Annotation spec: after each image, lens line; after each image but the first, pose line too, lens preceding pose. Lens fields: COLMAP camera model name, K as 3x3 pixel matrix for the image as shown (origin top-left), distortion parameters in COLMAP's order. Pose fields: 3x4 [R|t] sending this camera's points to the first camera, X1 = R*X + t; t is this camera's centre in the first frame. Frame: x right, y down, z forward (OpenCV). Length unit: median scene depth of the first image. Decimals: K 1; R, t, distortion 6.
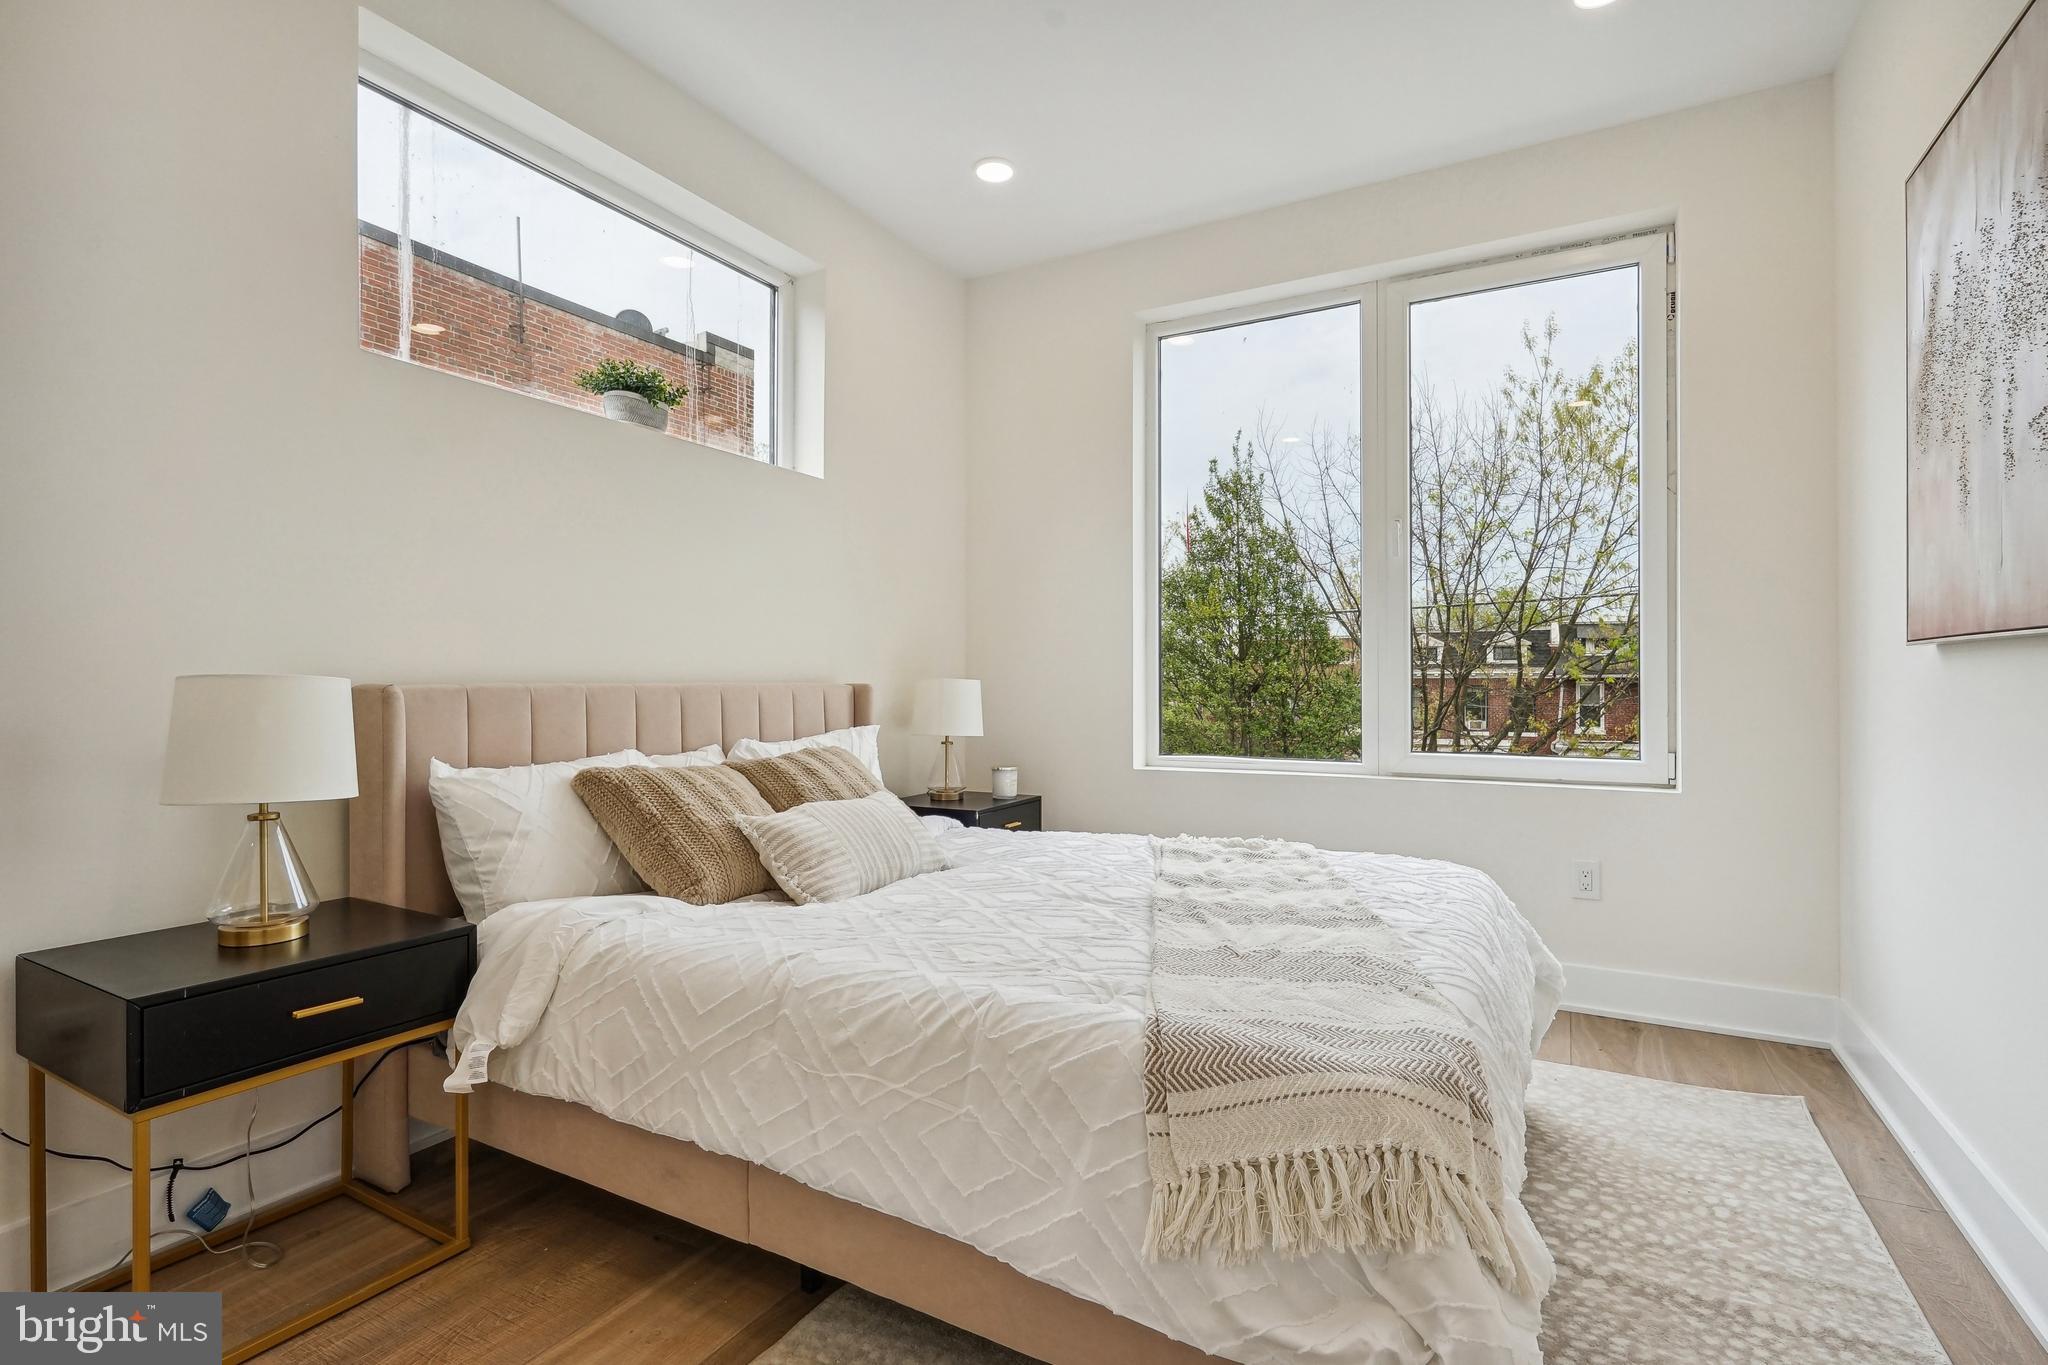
lens RADIAL K [[965.0, 0, 1022.5], [0, 965.0, 690.5], [0, 0, 1]] dist [-0.013940, 0.001213]
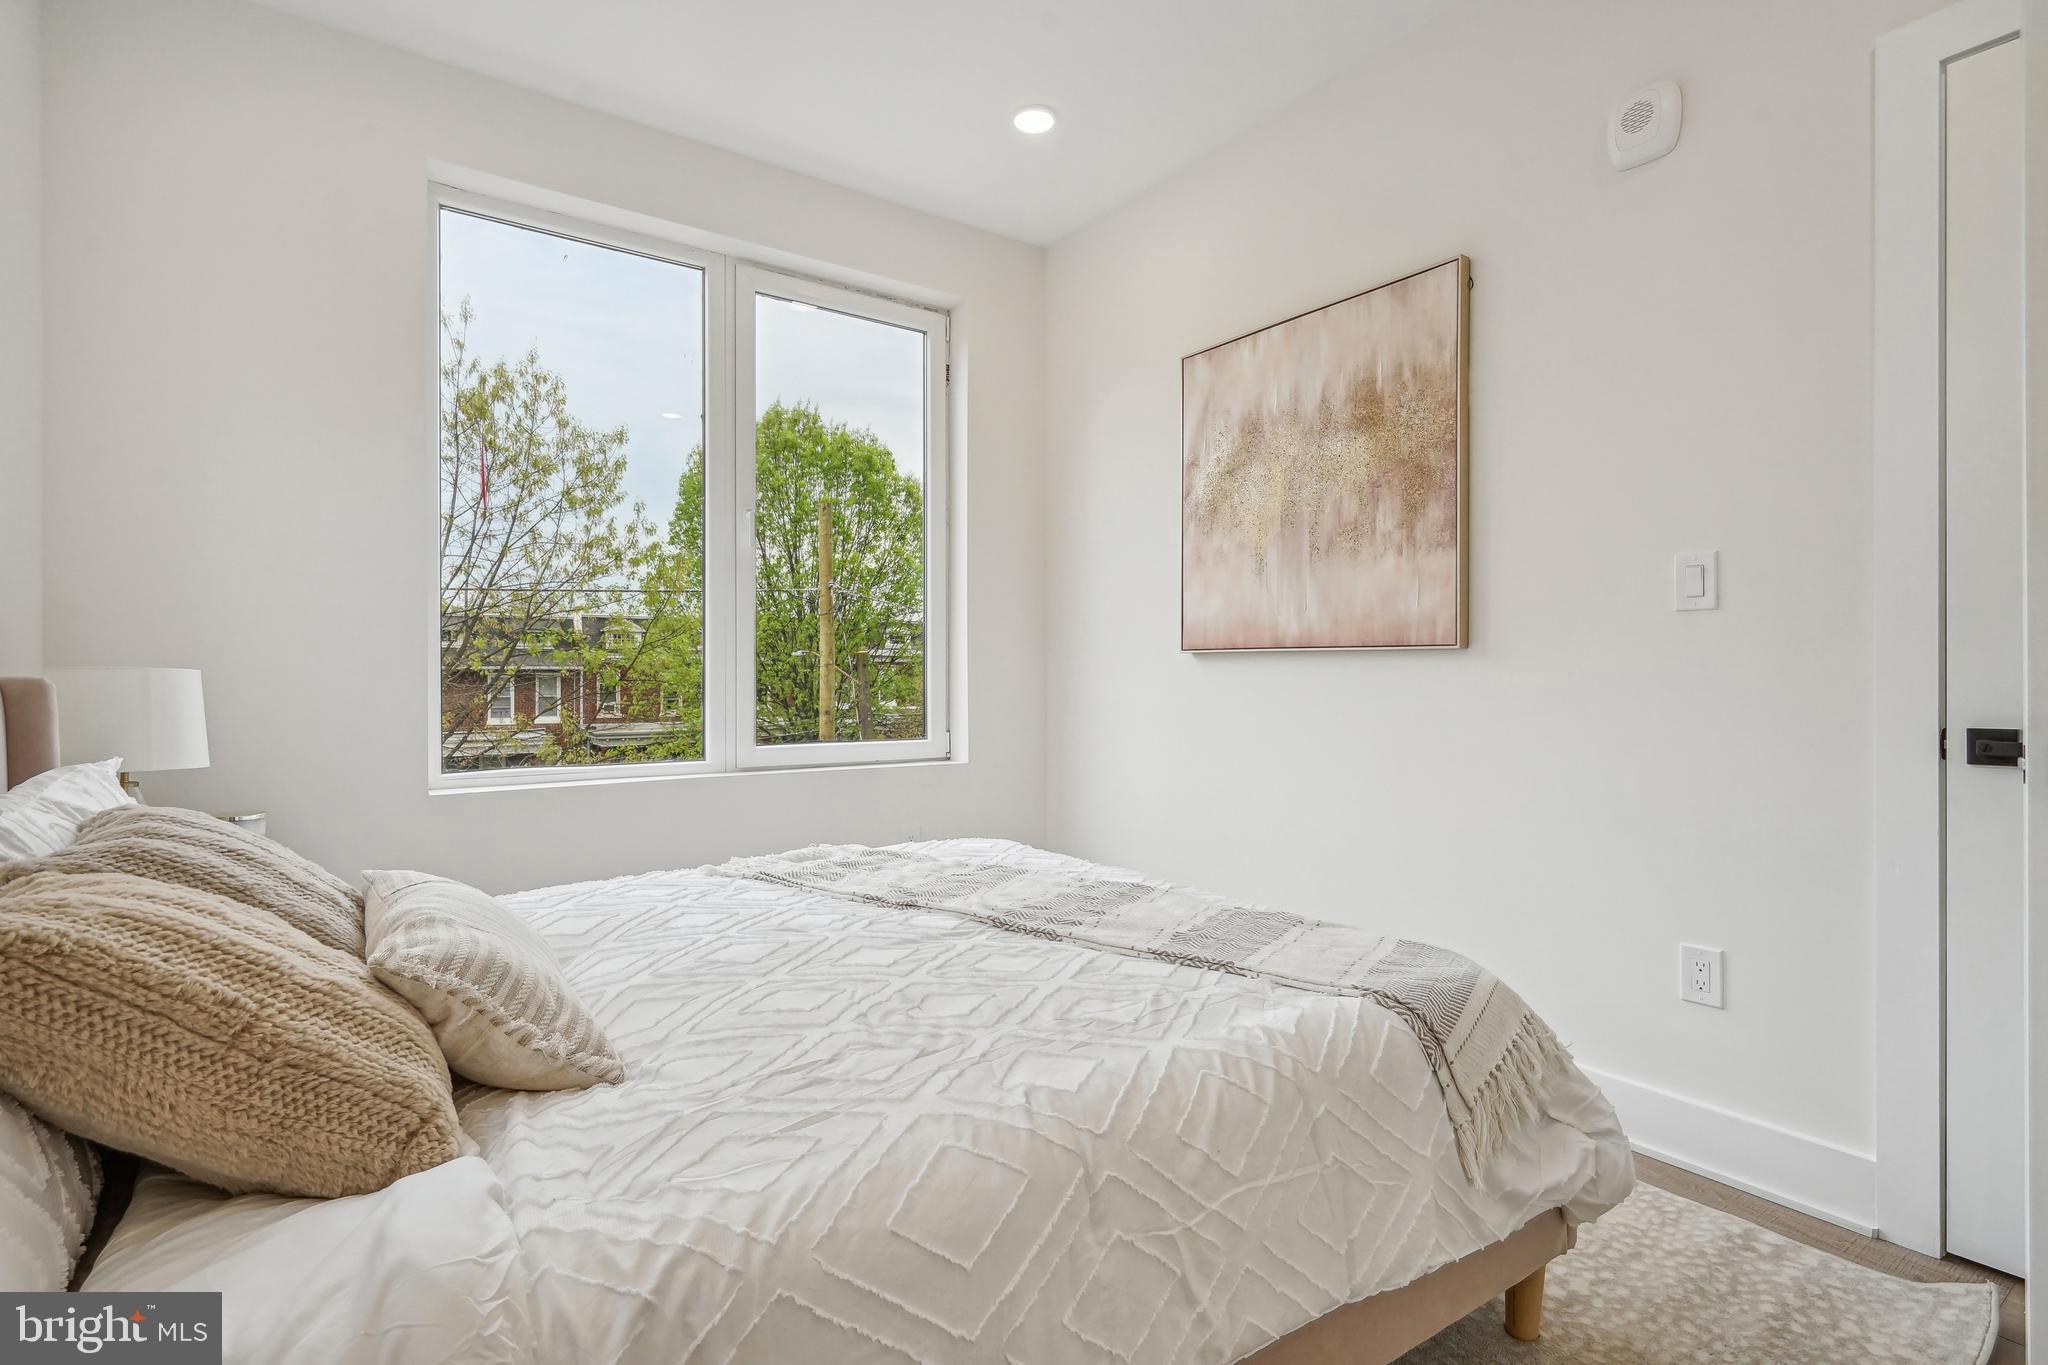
lens RADIAL K [[965.0, 0, 1021.6], [0, 965.0, 671.9], [0, 0, 1]] dist [-0.013940, 0.001213]
pose [[0.437138, 0.003812, 0.899387, -0.365065], [0.006064, 0.999956, -0.007185, -0.003017], [-0.899374, 0.008595, 0.437095, 0.322584]]
